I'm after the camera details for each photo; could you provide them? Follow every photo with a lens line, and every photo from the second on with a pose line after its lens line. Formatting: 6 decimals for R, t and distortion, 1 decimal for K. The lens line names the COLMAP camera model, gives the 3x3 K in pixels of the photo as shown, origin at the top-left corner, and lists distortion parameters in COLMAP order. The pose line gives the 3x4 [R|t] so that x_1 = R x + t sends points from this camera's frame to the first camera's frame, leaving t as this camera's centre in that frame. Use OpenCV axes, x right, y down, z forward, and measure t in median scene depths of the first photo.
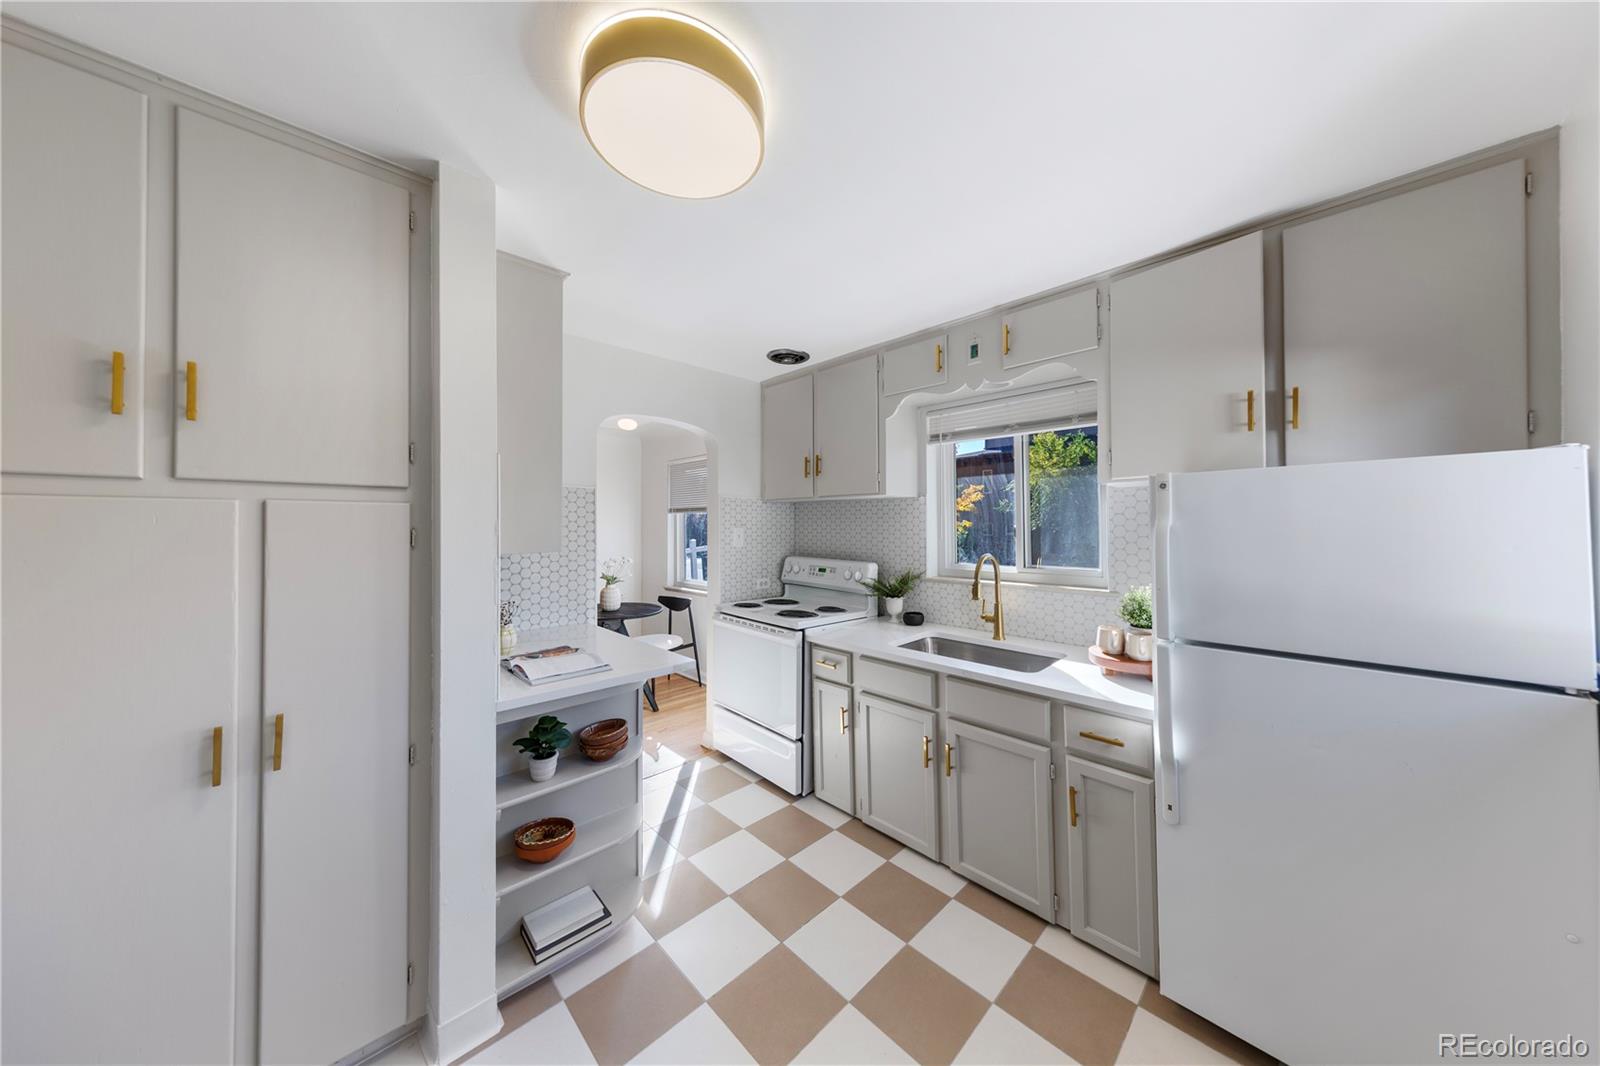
lens RADIAL K [[512.8, 0, 806.5], [0, 512.8, 529.0], [0, 0, 1]] dist [0.000945, -0.000020]
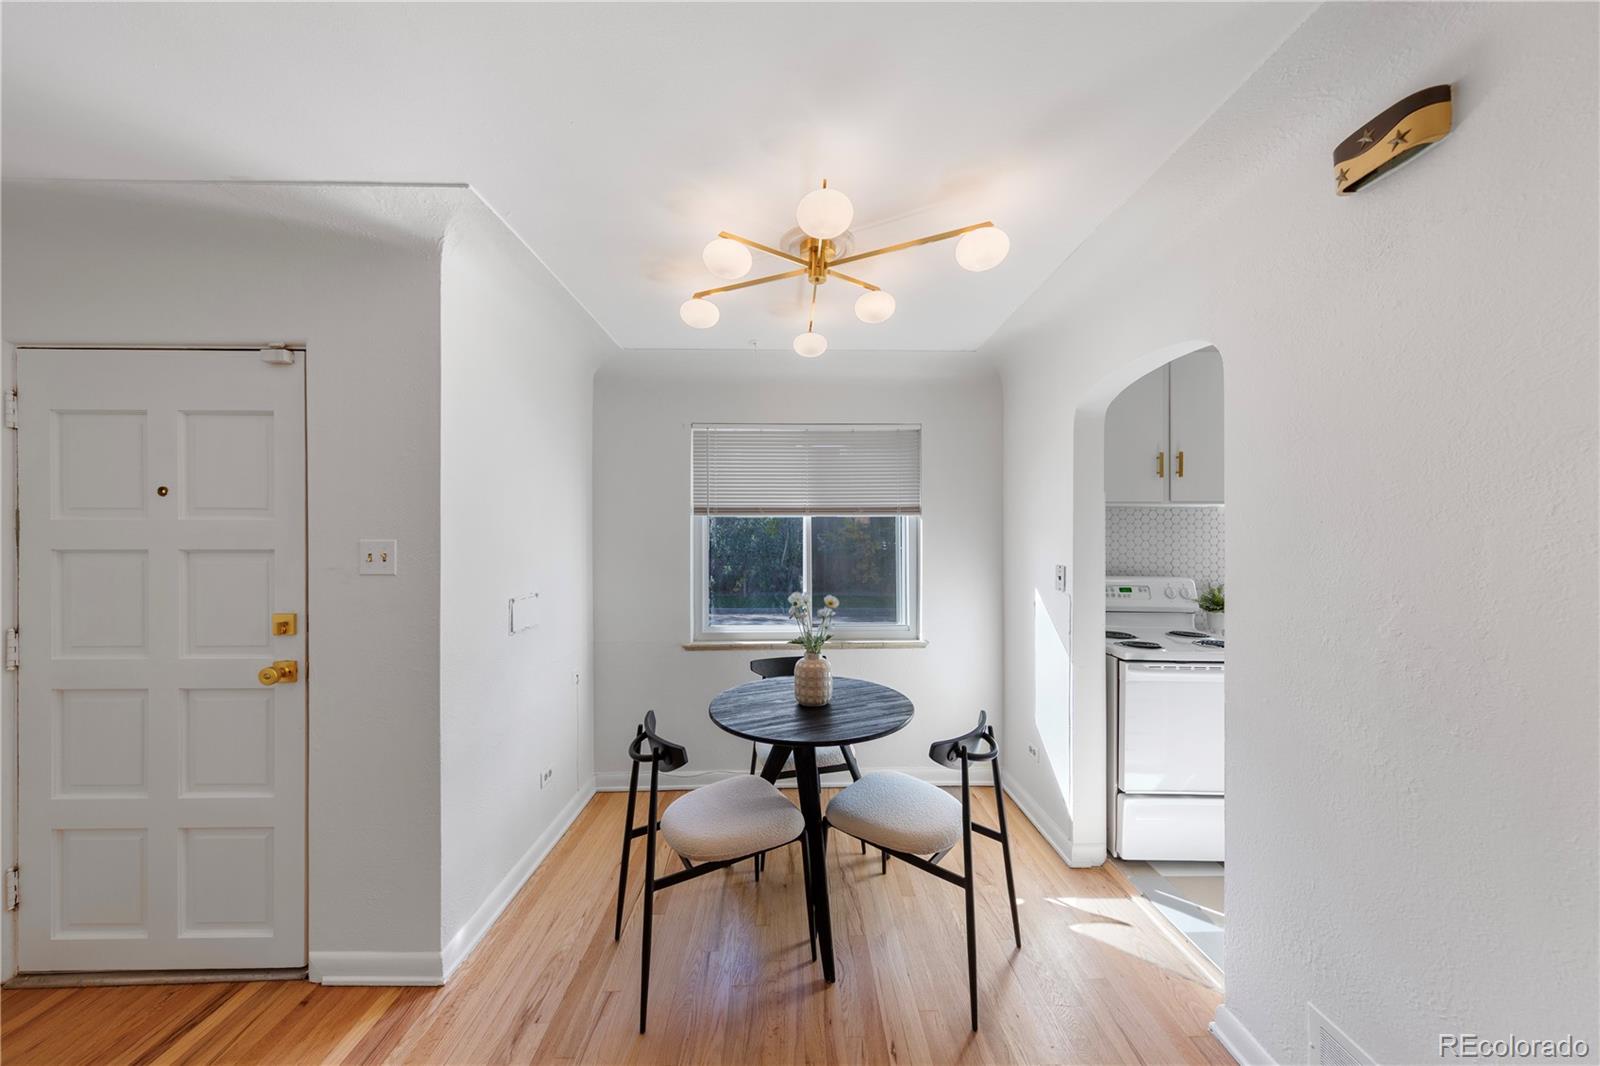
lens RADIAL K [[514.8, 0, 812.8], [0, 514.8, 544.9], [0, 0, 1]] dist [0.002019, -0.000038]
pose [[0.672642, -0.007440, 0.739931, -1.007888], [0.003183, 0.999969, 0.007160, -0.000400], [-0.739962, -0.002461, 0.672645, 0.882183]]
